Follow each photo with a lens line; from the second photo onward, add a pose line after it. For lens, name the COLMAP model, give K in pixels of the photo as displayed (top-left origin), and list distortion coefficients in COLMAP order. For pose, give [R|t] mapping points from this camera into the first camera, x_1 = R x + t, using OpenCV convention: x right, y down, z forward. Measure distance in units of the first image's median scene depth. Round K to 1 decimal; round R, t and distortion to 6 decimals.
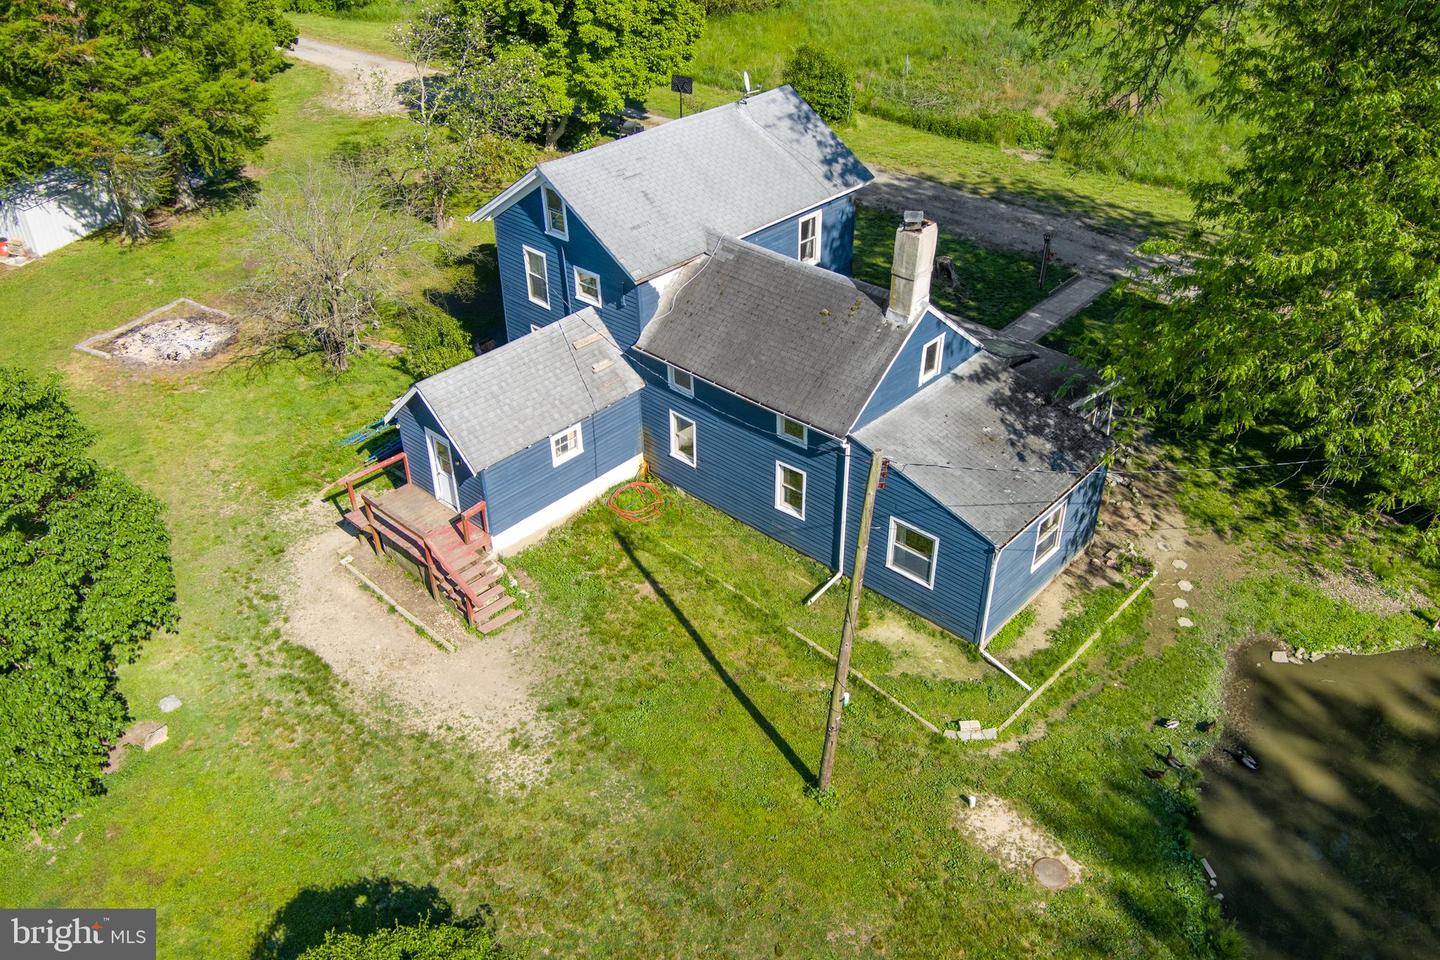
lens RADIAL K [[1158.1, 0, 720.0], [0, 1158.1, 480.0], [0, 0, 1]] dist [-0.066220, -0.001798]
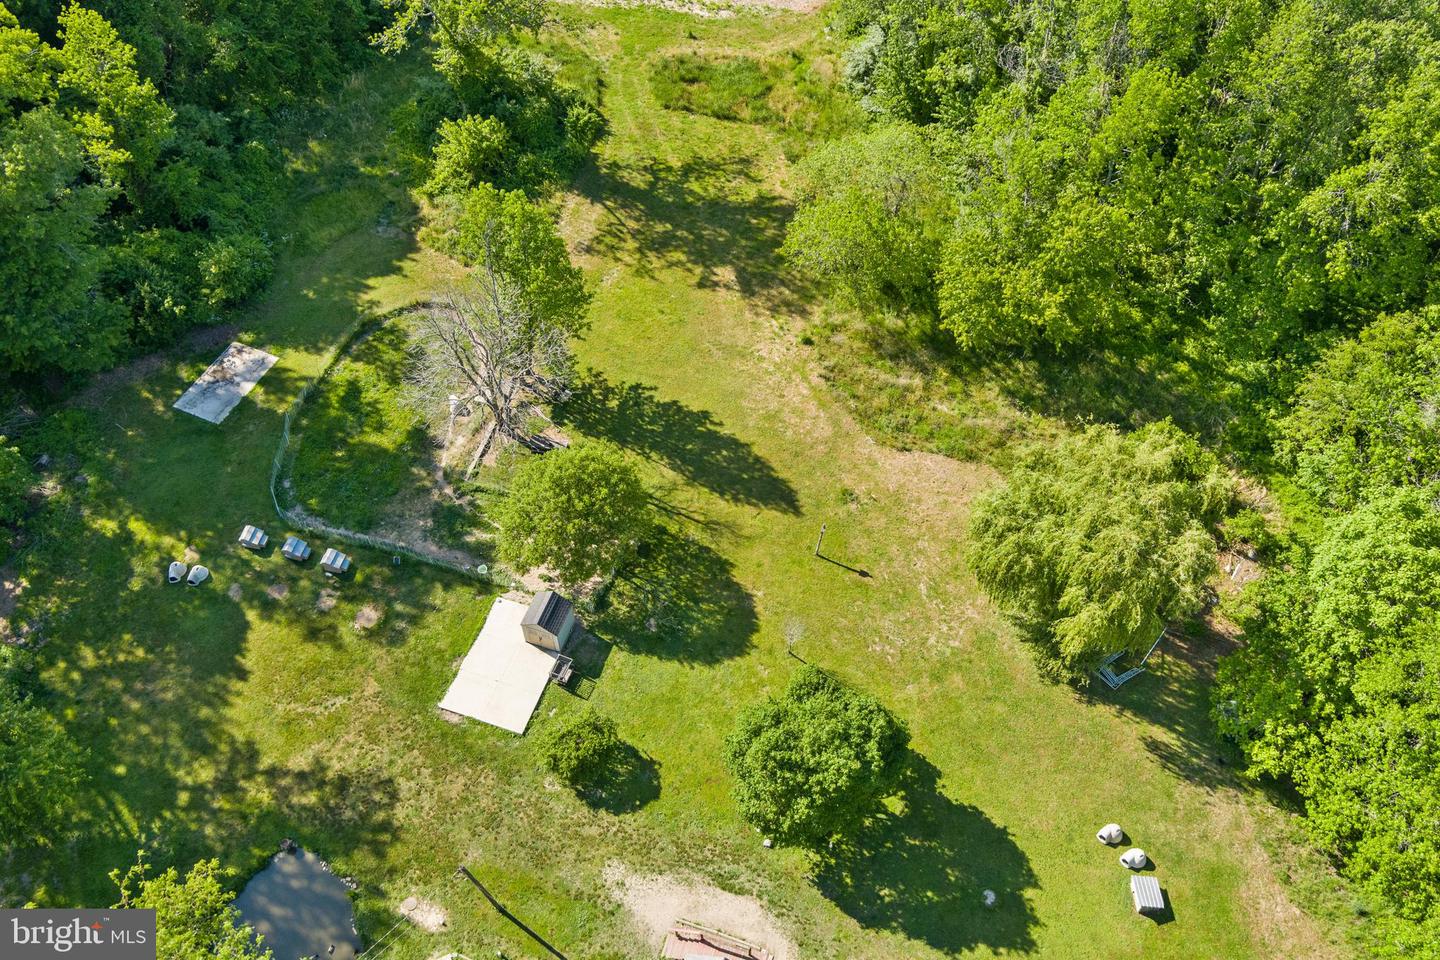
lens RADIAL K [[1158.1, 0, 720.0], [0, 1158.1, 480.0], [0, 0, 1]] dist [-0.066220, -0.001798]
pose [[-0.911486, 0.337693, -0.234856, -0.069038], [-0.221204, 0.078952, 0.972026, -1.955046], [0.346788, 0.937939, 0.002736, 0.210118]]
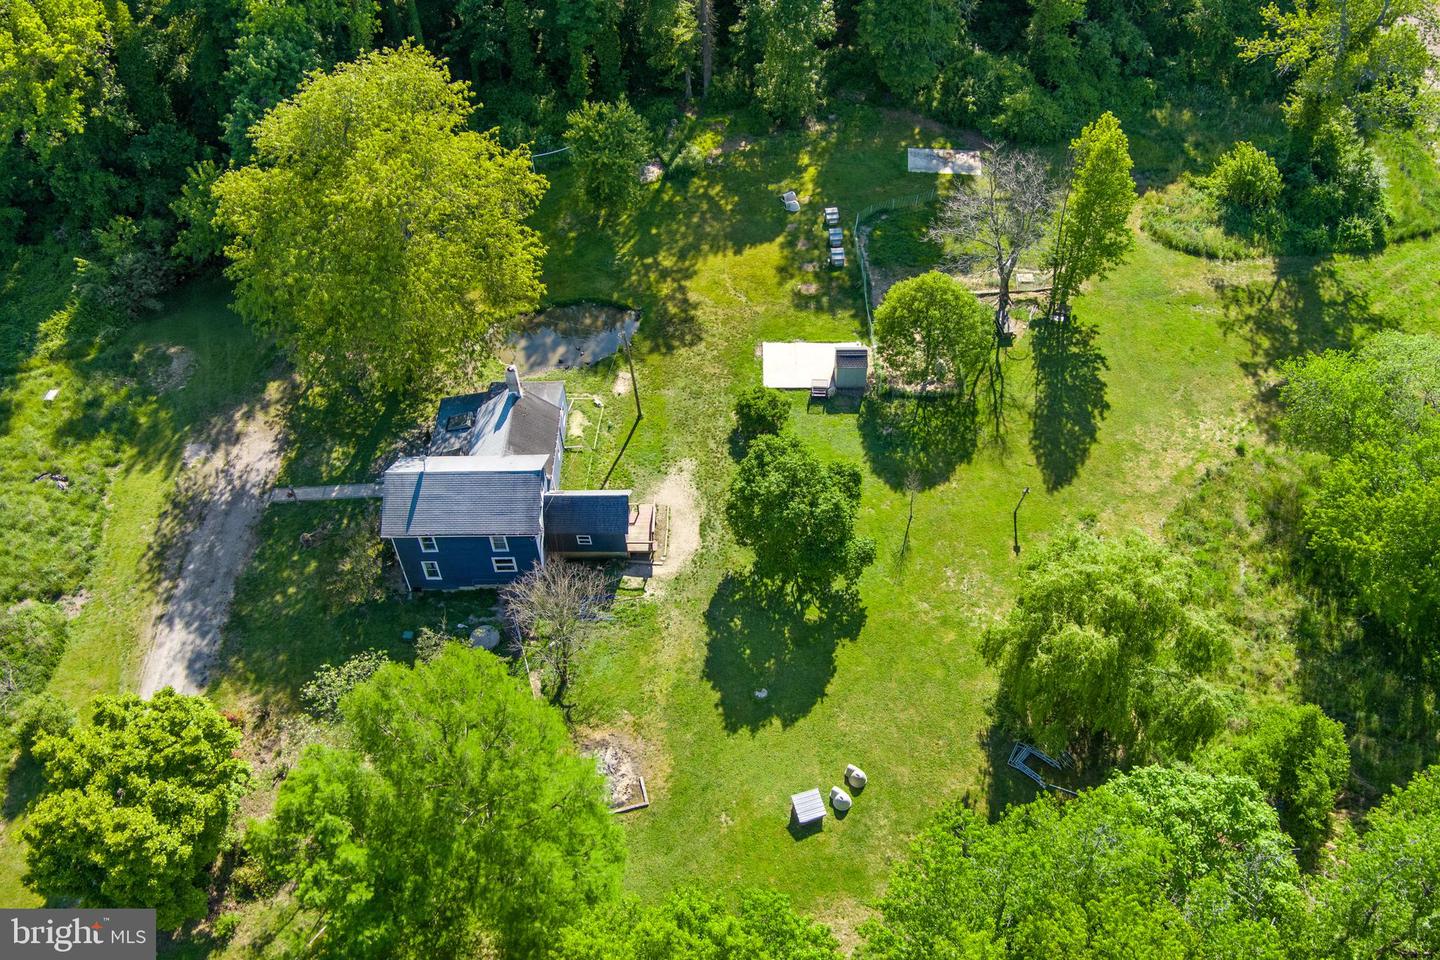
lens RADIAL K [[1158.1, 0, 720.0], [0, 1158.1, 480.0], [0, 0, 1]] dist [-0.066220, -0.001798]
pose [[-0.673867, -0.527575, 0.517270, -1.732006], [0.441789, 0.273447, 0.854429, -2.239710], [-0.592221, 0.804296, 0.048810, 0.670280]]
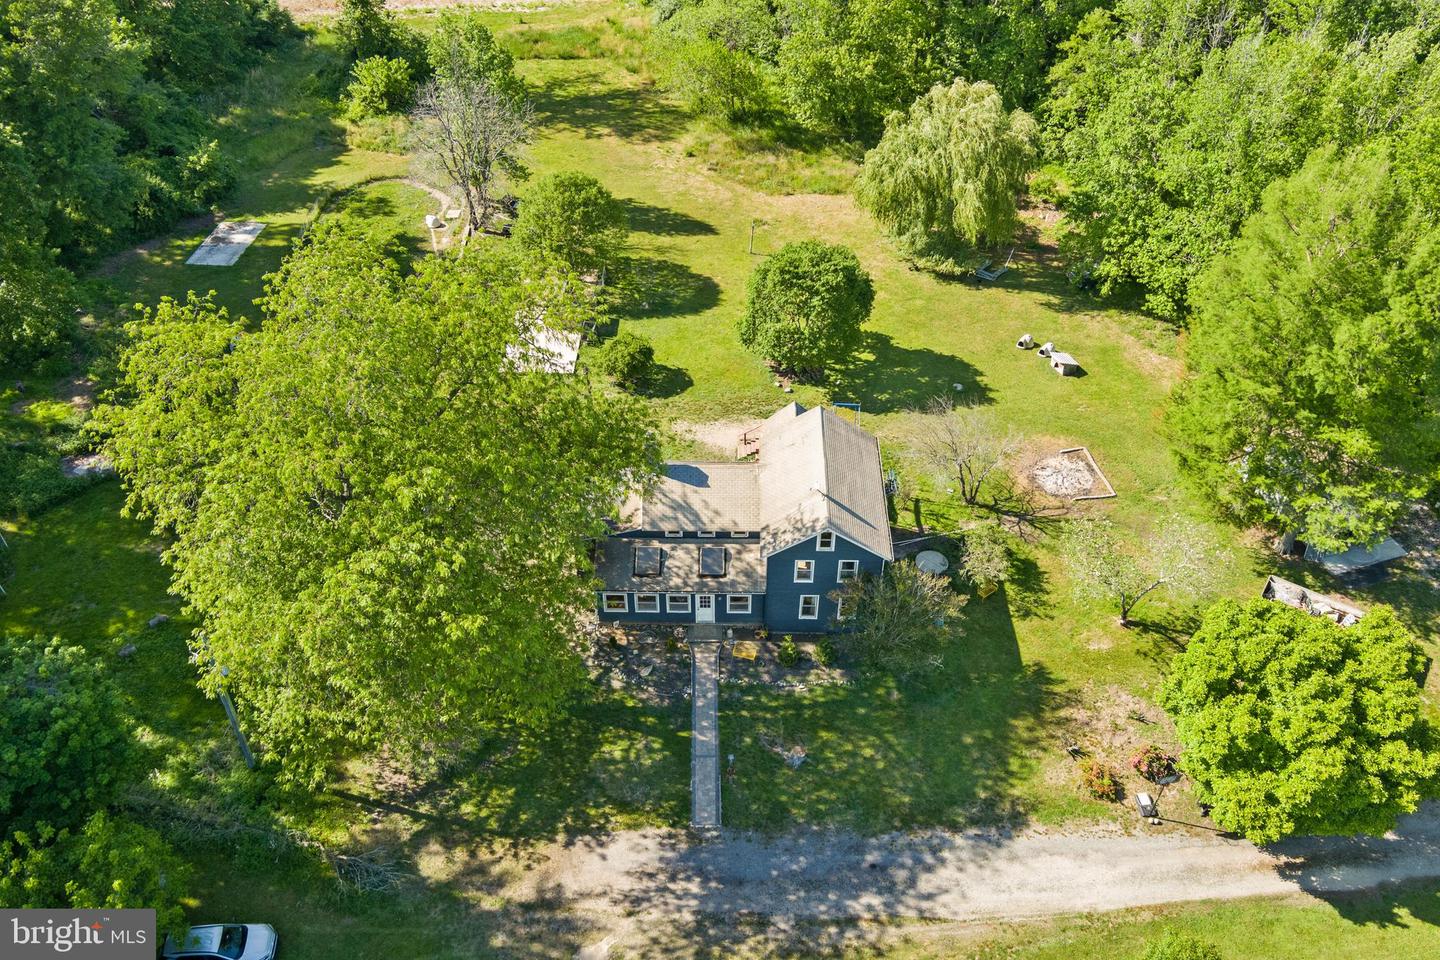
lens RADIAL K [[1158.1, 0, 720.0], [0, 1158.1, 480.0], [0, 0, 1]] dist [-0.066220, -0.001798]
pose [[-0.753159, 0.459556, -0.470702, 1.117663], [-0.353342, 0.320944, 0.878718, -2.149074], [0.554889, 0.828132, -0.079341, 1.211729]]
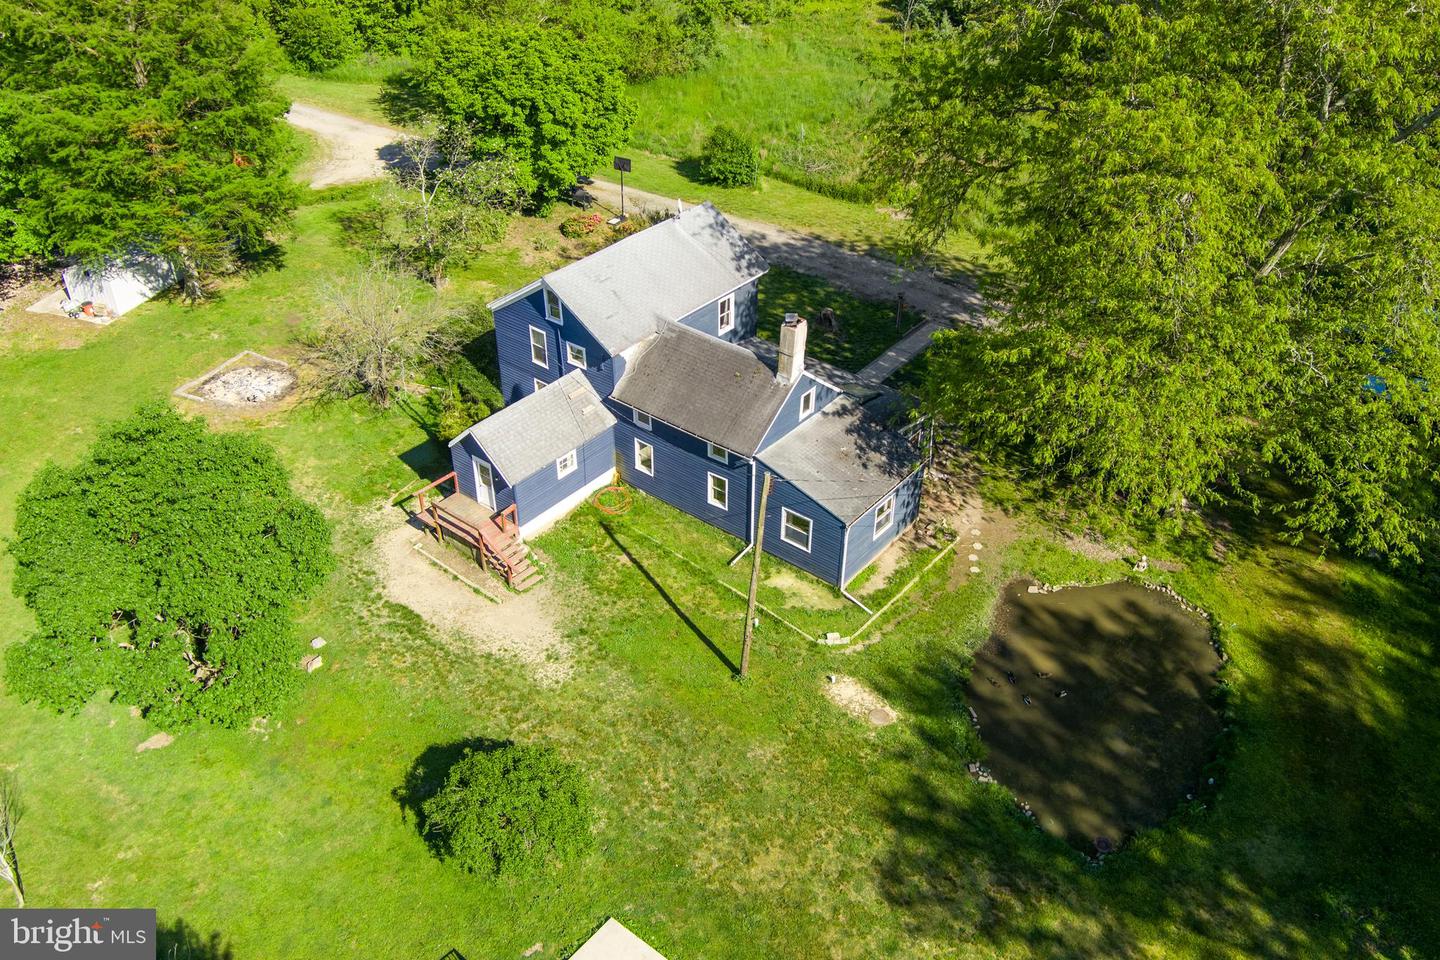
lens RADIAL K [[1158.1, 0, 720.0], [0, 1158.1, 480.0], [0, 0, 1]] dist [-0.066220, -0.001798]
pose [[0.997442, -0.026920, 0.066216, -0.035857], [0.025832, 0.999518, 0.017243, -0.031222], [-0.066649, -0.015488, 0.997656, -0.508896]]
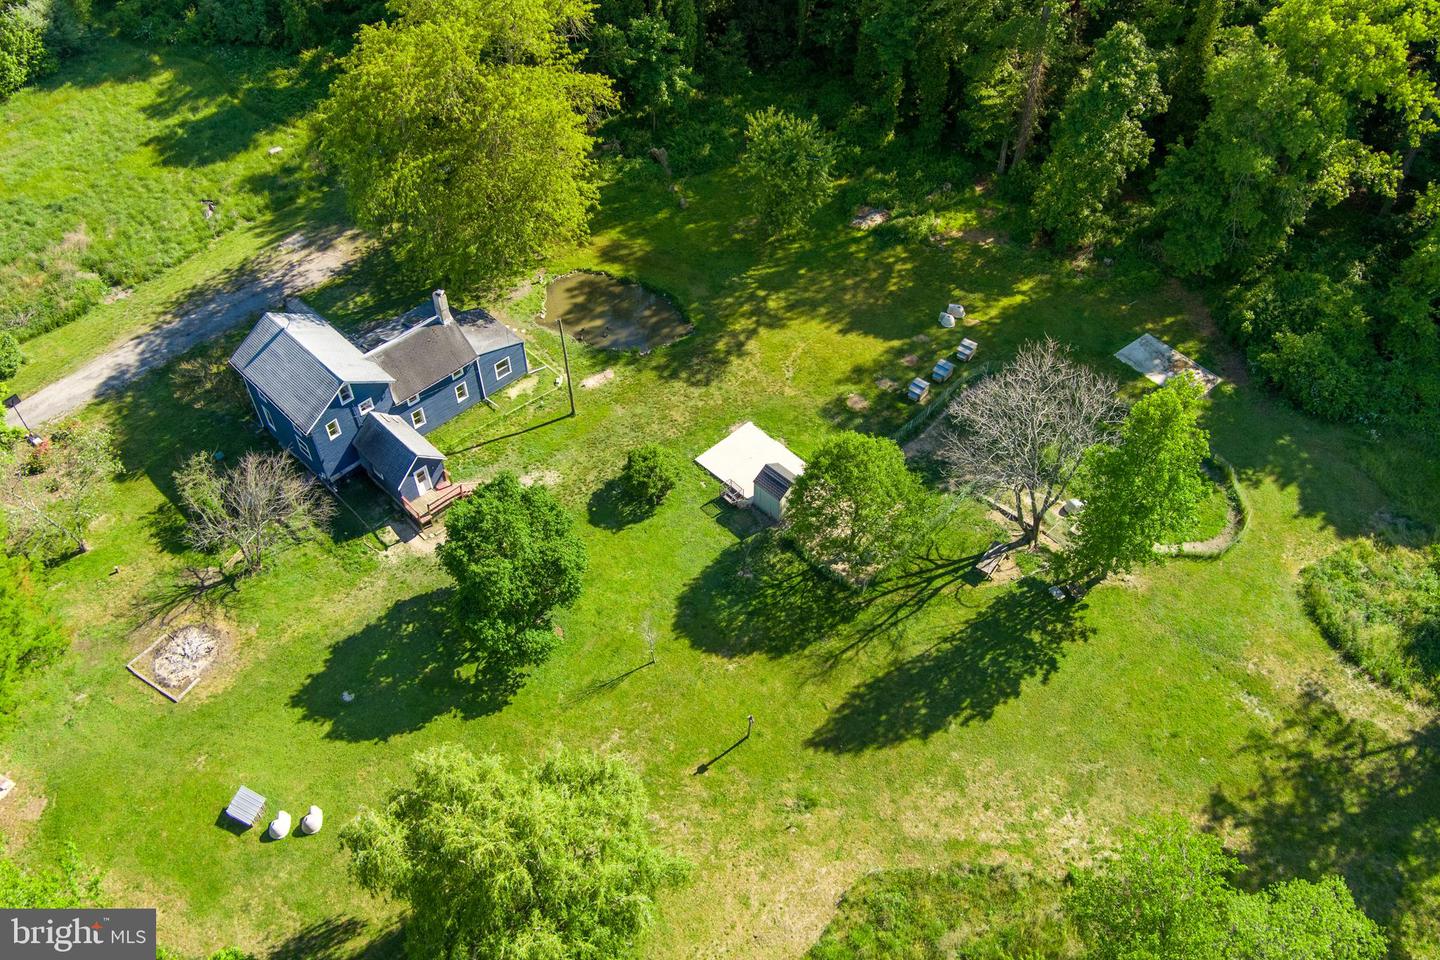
lens RADIAL K [[1158.1, 0, 720.0], [0, 1158.1, 480.0], [0, 0, 1]] dist [-0.066220, -0.001798]
pose [[0.045320, -0.719760, 0.692742, -2.001568], [0.569770, 0.588225, 0.573893, -1.113932], [-0.820554, 0.368695, 0.436756, -0.670133]]
